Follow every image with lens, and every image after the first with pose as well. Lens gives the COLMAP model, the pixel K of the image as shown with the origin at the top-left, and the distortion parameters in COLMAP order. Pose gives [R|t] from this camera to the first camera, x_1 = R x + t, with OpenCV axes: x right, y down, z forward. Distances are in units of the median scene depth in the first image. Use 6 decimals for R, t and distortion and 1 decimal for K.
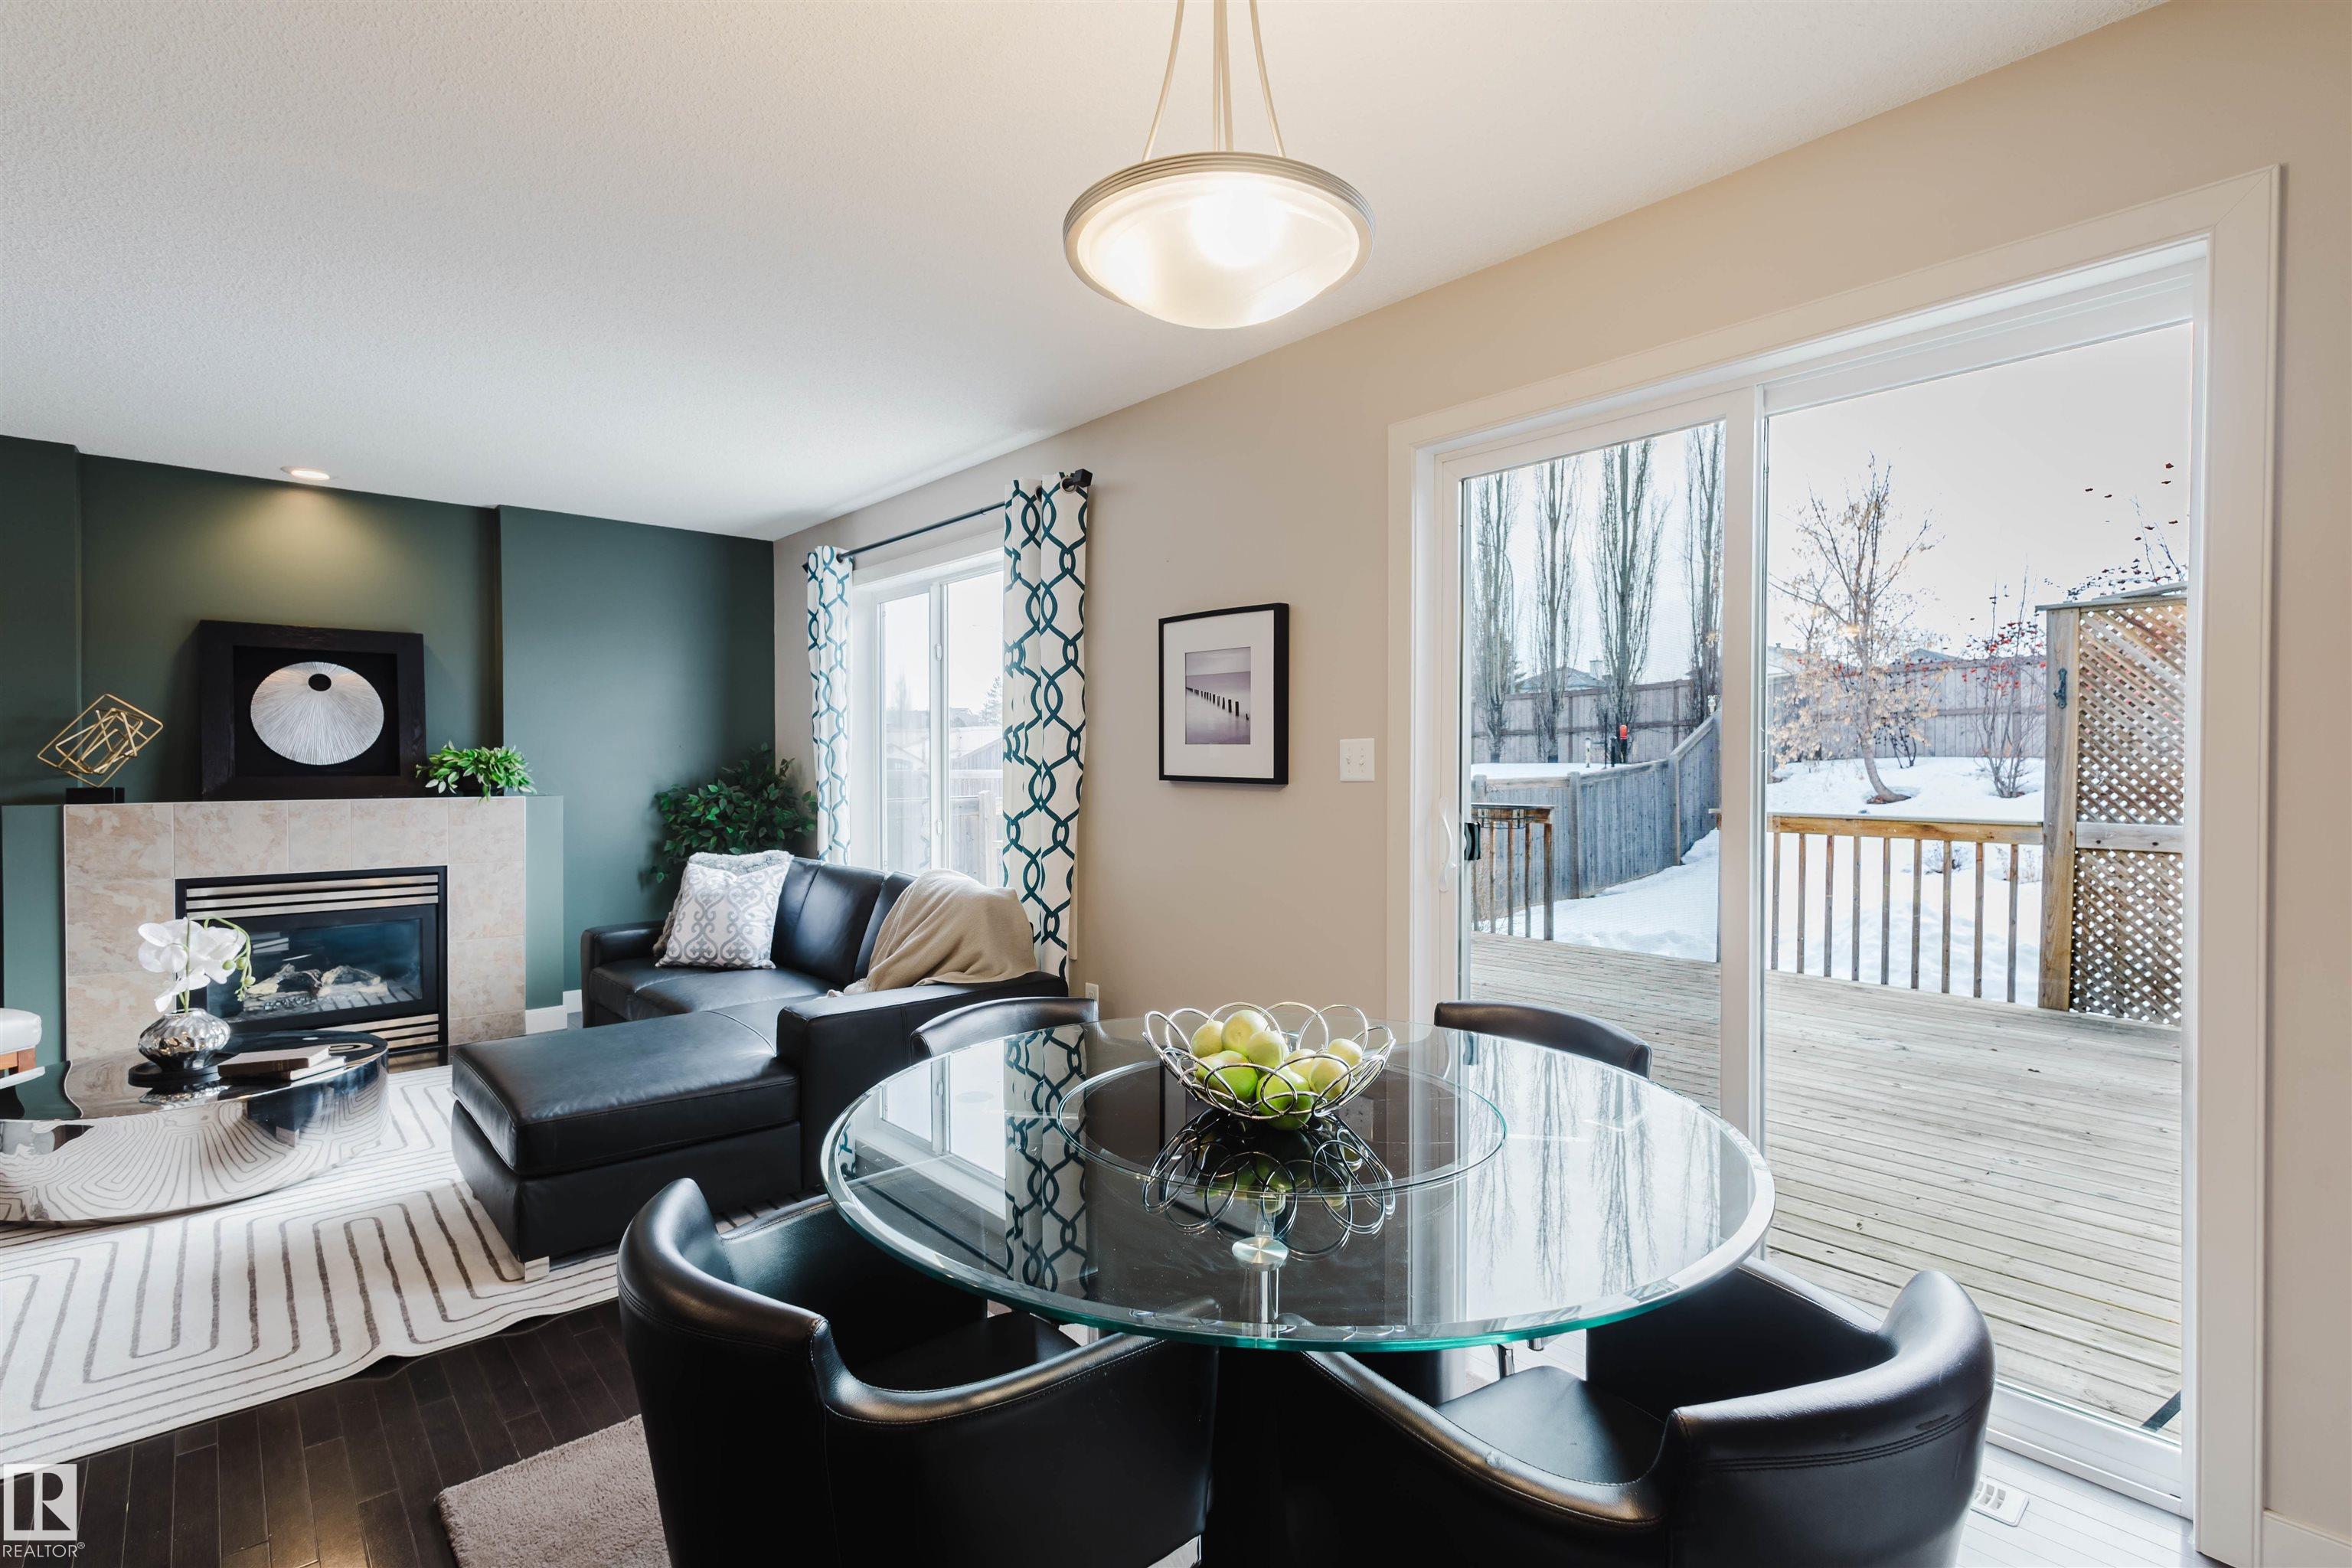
lens RADIAL K [[1082.8, 0, 1168.8], [0, 1082.8, 778.1], [0, 0, 1]] dist [0.015419, -0.002978]
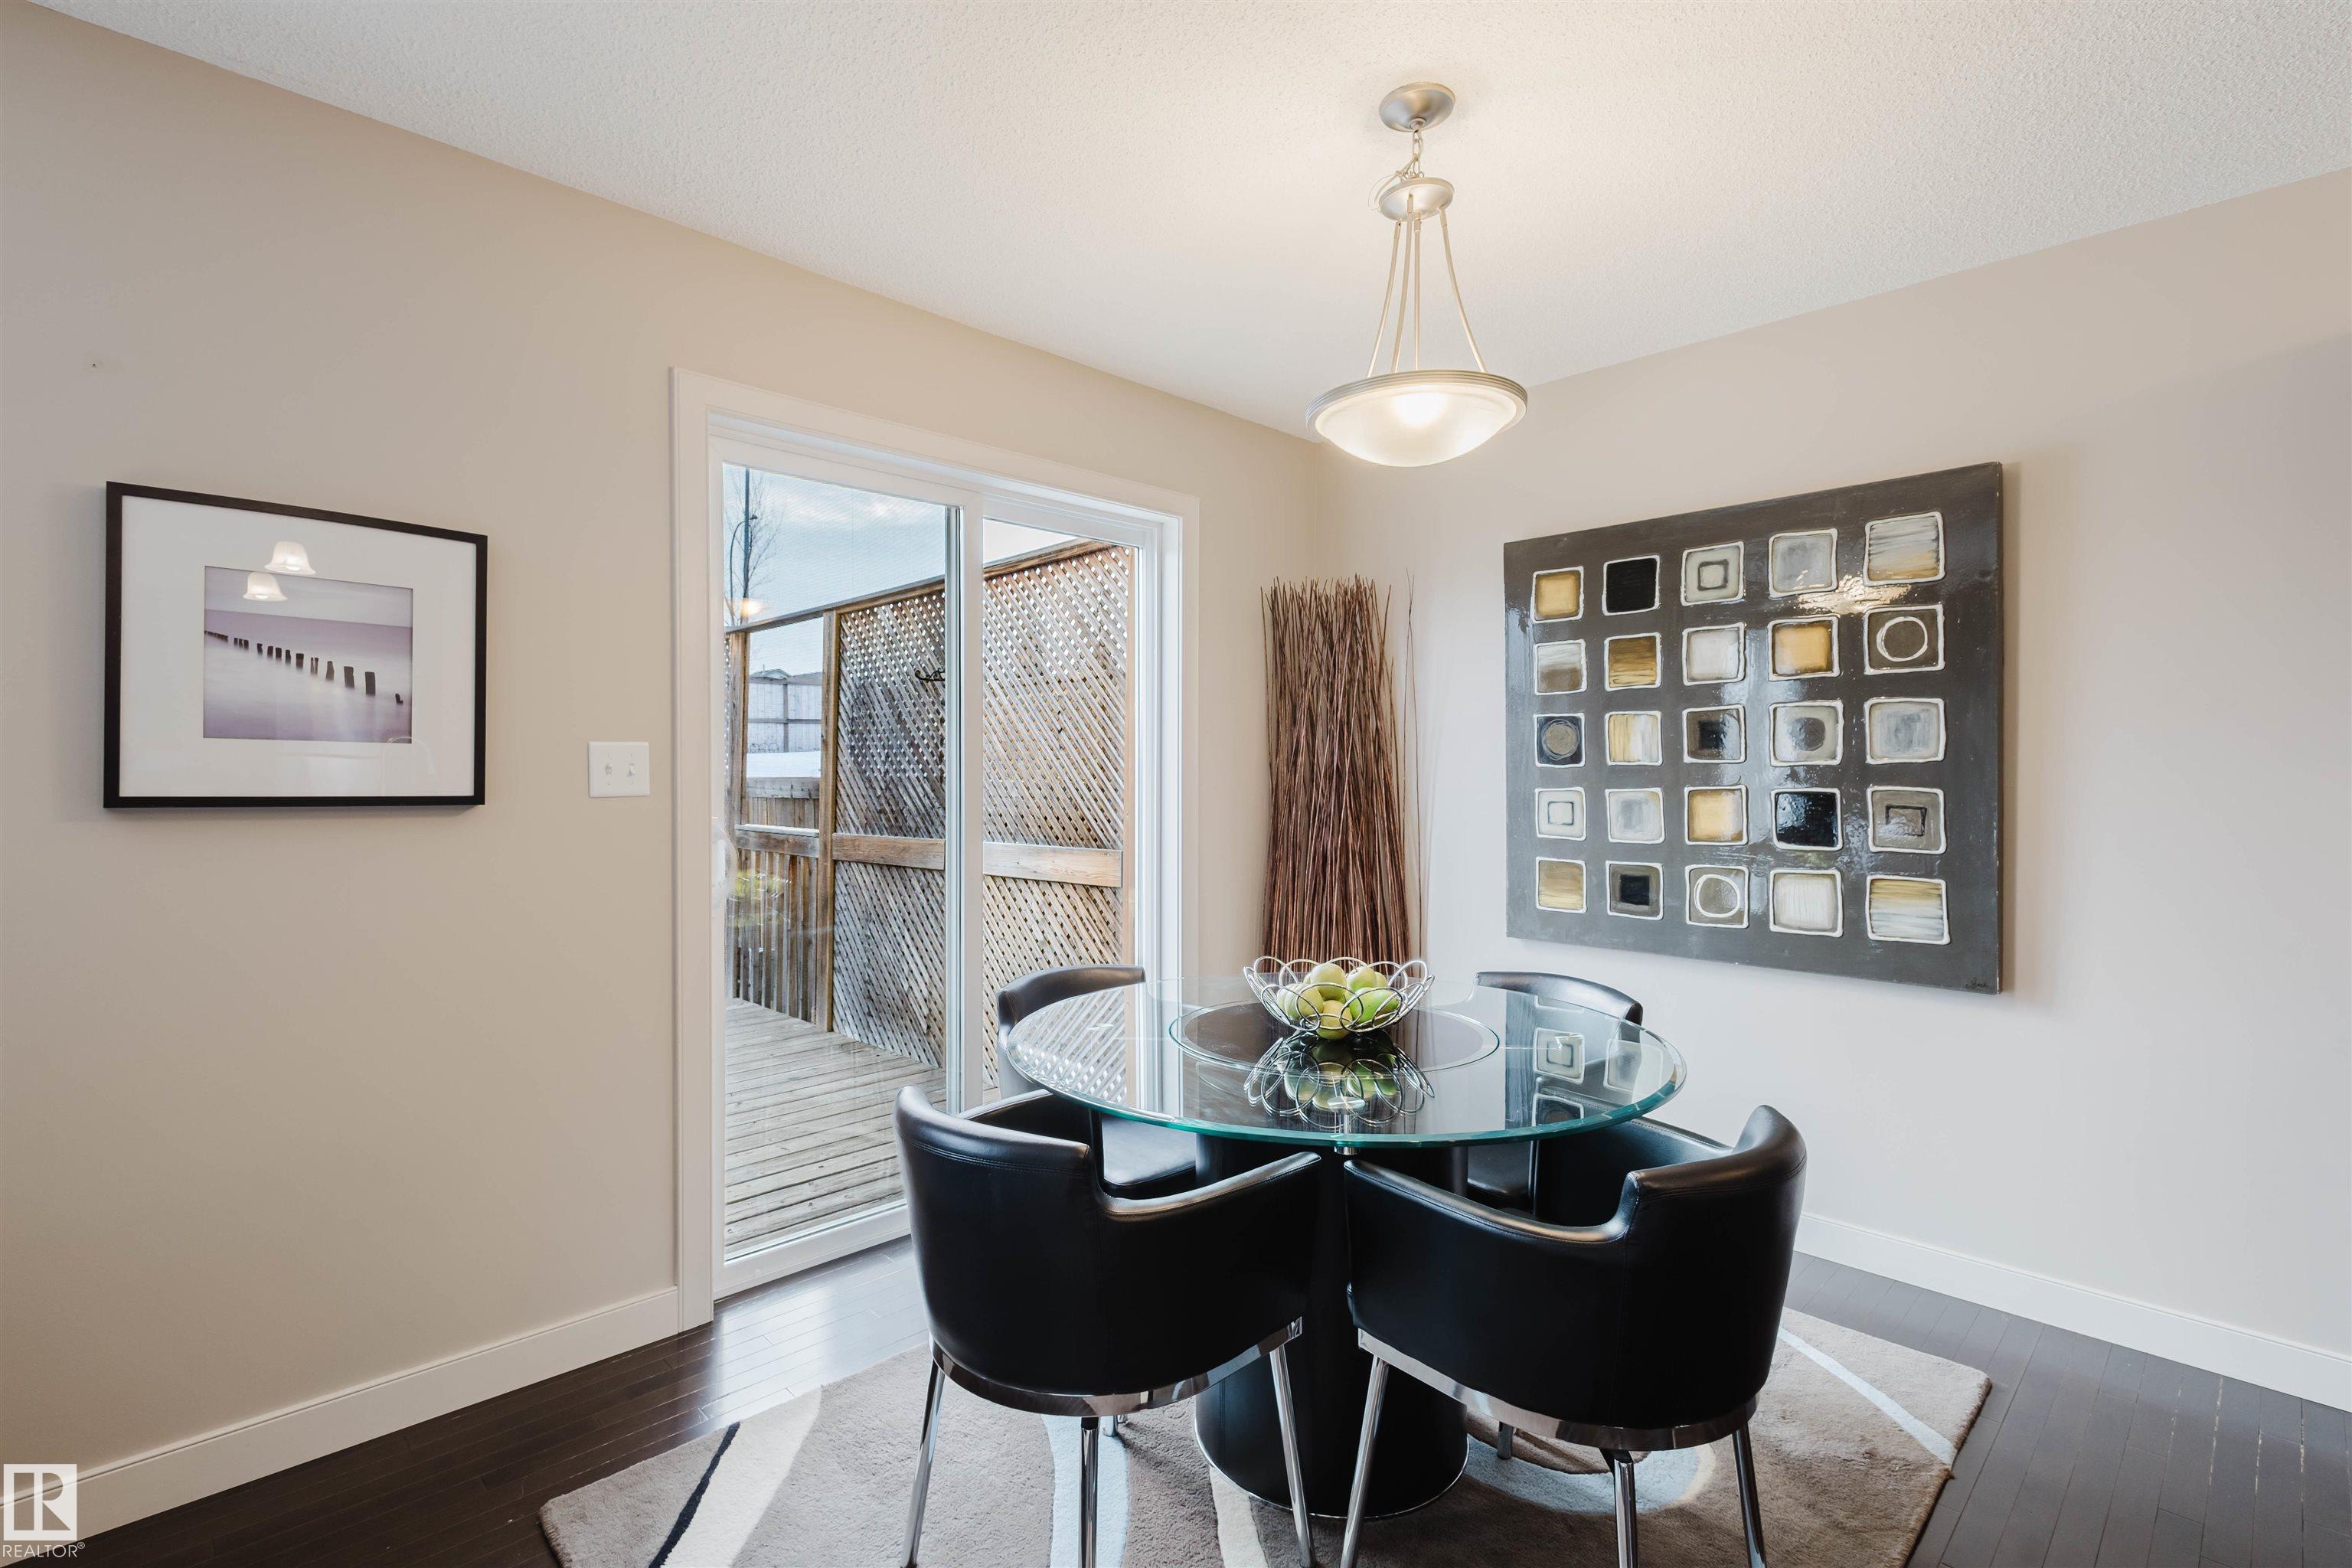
lens RADIAL K [[1082.8, 0, 1175.5], [0, 1082.8, 776.8], [0, 0, 1]] dist [0.015419, -0.002978]
pose [[-0.047544, -0.005261, 0.998855, -0.396439], [0.011356, 0.999919, 0.005807, -0.007039], [-0.998805, 0.011619, -0.047480, 0.401470]]
